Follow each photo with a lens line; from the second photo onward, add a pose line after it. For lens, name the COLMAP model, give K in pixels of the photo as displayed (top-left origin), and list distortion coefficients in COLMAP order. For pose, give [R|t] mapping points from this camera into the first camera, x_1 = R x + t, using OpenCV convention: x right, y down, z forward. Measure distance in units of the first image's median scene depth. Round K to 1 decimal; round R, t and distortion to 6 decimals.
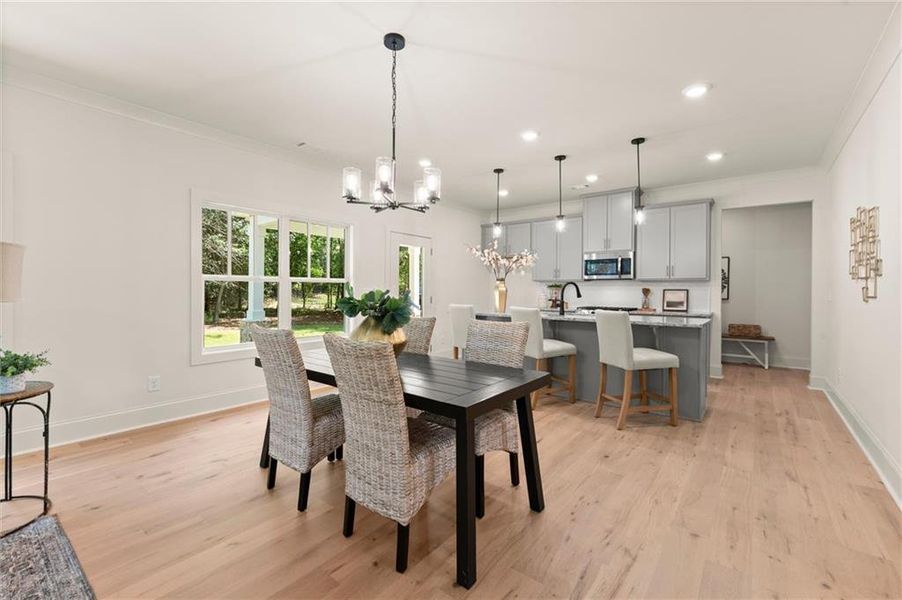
lens RADIAL K [[388.5, 0, 449.4], [0, 388.5, 290.9], [0, 0, 1]] dist [-0.000487, -0.000266]
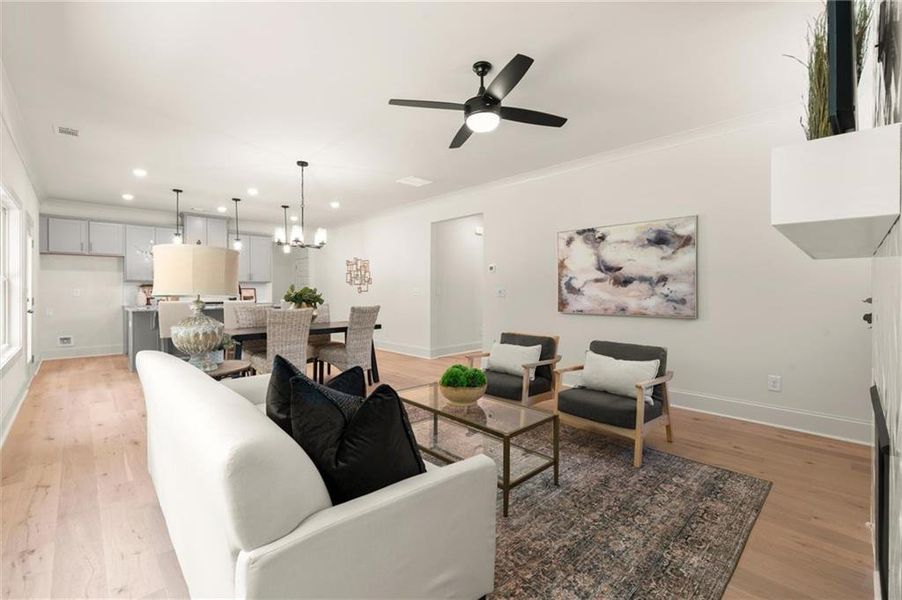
lens RADIAL K [[387.1, 0, 448.1], [0, 387.1, 293.7], [0, 0, 1]] dist [0.000982, 0.000029]
pose [[0.139808, -0.014884, 0.990067, -1.064648], [0.005490, 0.999883, 0.014257, -0.000351], [-0.990163, 0.003442, 0.139873, -0.007029]]
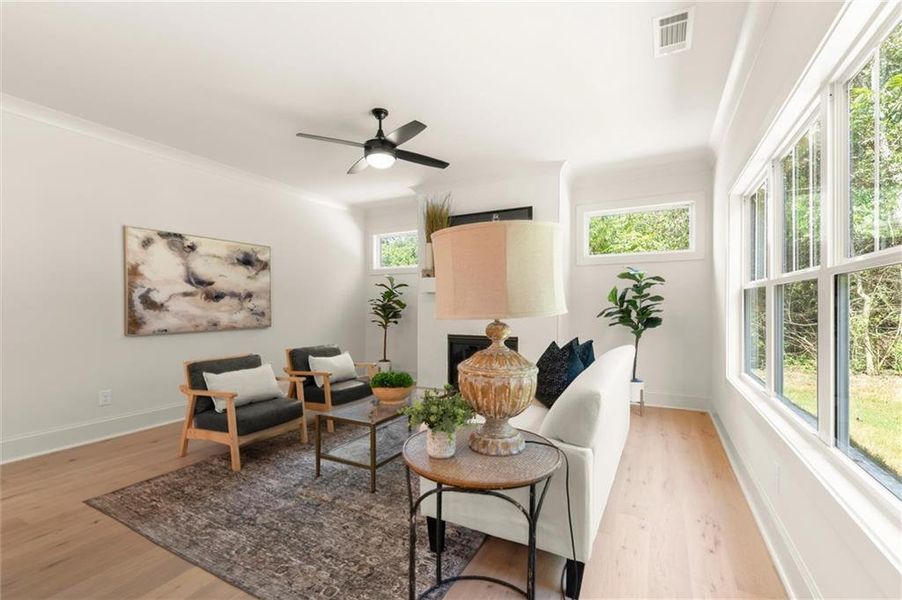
lens RADIAL K [[391.4, 0, 451.2], [0, 391.4, 307.8], [0, 0, 1]] dist [0.000098, -0.000019]
pose [[-0.984720, -0.002328, -0.174128, -0.462403], [-0.004261, 0.999933, 0.010730, 0.000883], [0.174092, 0.011308, -0.984665, 0.744995]]
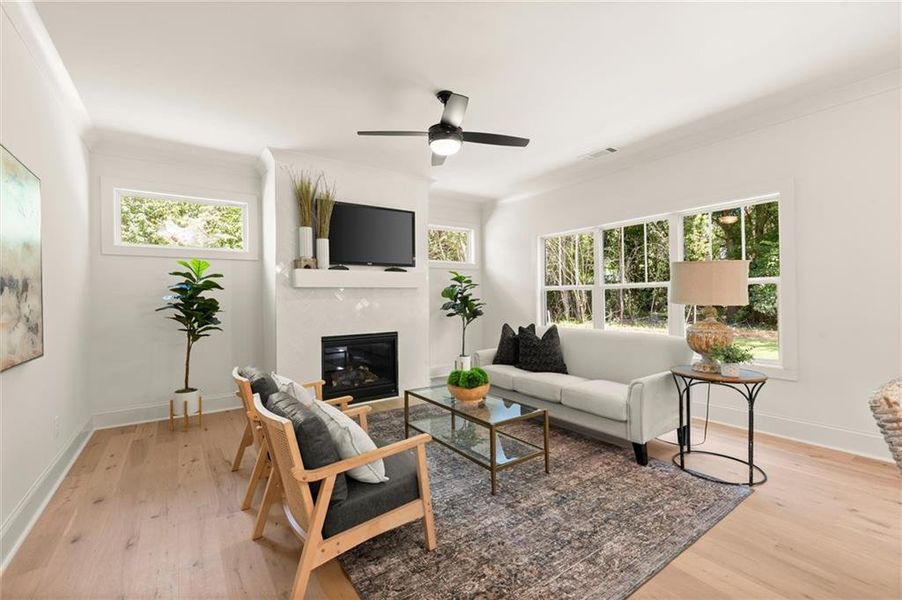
lens RADIAL K [[387.1, 0, 448.1], [0, 387.1, 293.7], [0, 0, 1]] dist [0.000982, 0.000029]
pose [[-0.290460, -0.011306, -0.956820, 0.165716], [0.007983, 0.999867, -0.014238, -0.000361], [0.956854, -0.011774, -0.290331, 0.214196]]
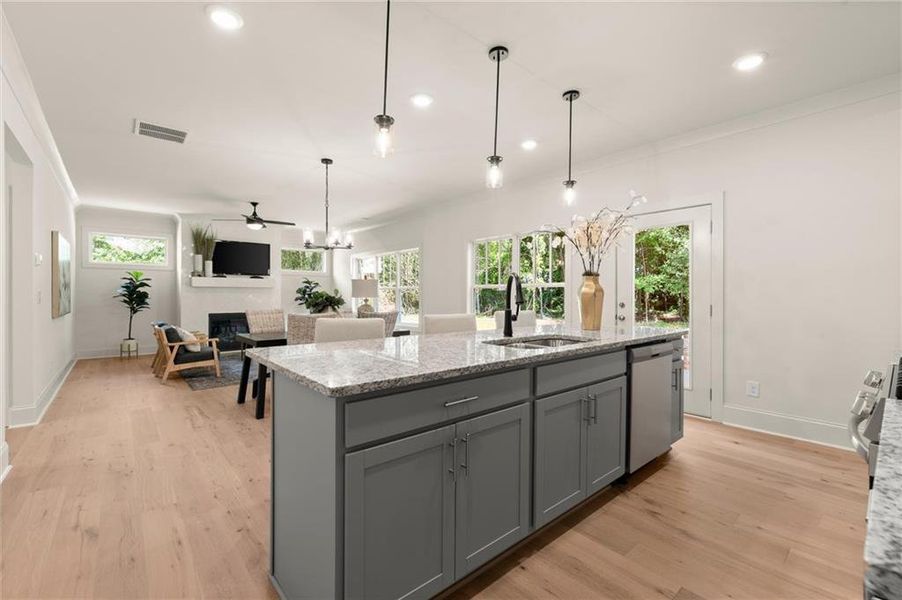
lens RADIAL K [[387.1, 0, 448.1], [0, 387.1, 293.7], [0, 0, 1]] dist [0.000982, 0.000029]
pose [[-0.195871, -0.010209, -0.980576, 0.844985], [-0.006924, 0.999935, -0.009028, 0.008550], [0.980605, 0.005021, -0.195929, 1.037333]]
